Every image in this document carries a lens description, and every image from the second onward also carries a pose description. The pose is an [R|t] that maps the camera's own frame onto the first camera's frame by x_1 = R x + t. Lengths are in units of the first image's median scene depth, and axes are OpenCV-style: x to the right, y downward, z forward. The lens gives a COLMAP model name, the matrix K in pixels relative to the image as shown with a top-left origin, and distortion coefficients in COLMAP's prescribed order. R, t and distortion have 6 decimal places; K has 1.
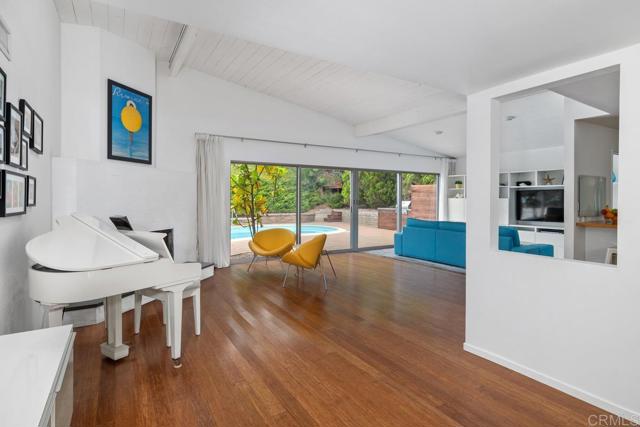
lens RADIAL K [[339.3, 0, 317.6], [0, 339.3, 198.5], [0, 0, 1]] dist [0.001997, 0.000026]
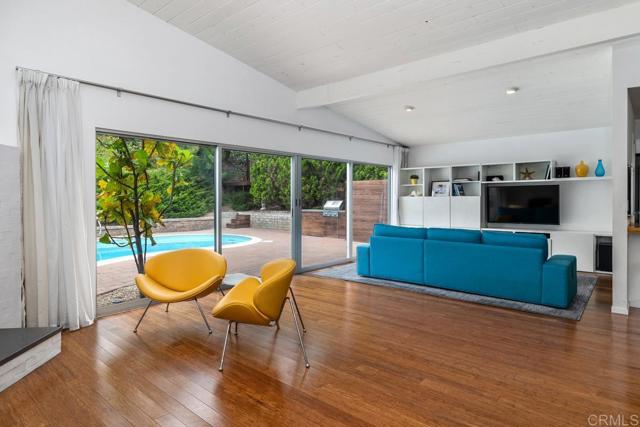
lens RADIAL K [[373.0, 0, 321.3], [0, 373.0, 199.9], [0, 0, 1]] dist [-0.003285, 0.002252]
pose [[0.952480, -0.006855, 0.304523, -0.077169], [0.005803, 0.999974, 0.004361, 0.002643], [-0.304545, -0.002387, 0.952495, 0.261984]]
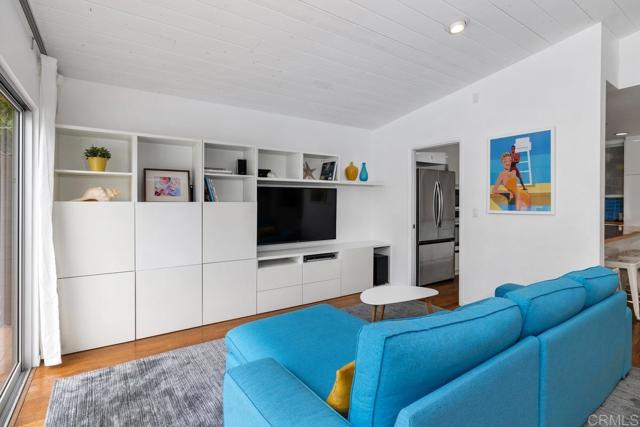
lens RADIAL K [[339.3, 0, 328.4], [0, 339.3, 202.0], [0, 0, 1]] dist [0.001997, 0.000026]
pose [[-0.100679, 0.000321, 0.994919, 0.083622], [0.000262, 1.000000, -0.000296, 0.000143], [-0.994919, 0.000231, -0.100680, 0.958221]]
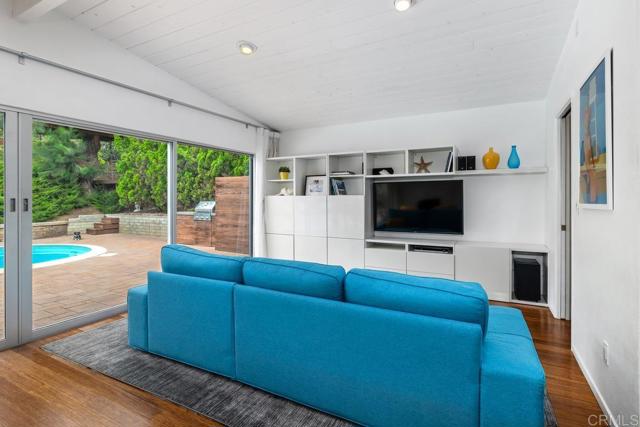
lens RADIAL K [[314.1, 0, 327.7], [0, 314.1, 198.8], [0, 0, 1]] dist [-0.012563, 0.000884]
pose [[0.851423, -0.002505, 0.524473, 0.220428], [0.003383, 0.999994, -0.000714, 0.006485], [-0.524468, 0.002382, 0.851427, 0.567888]]
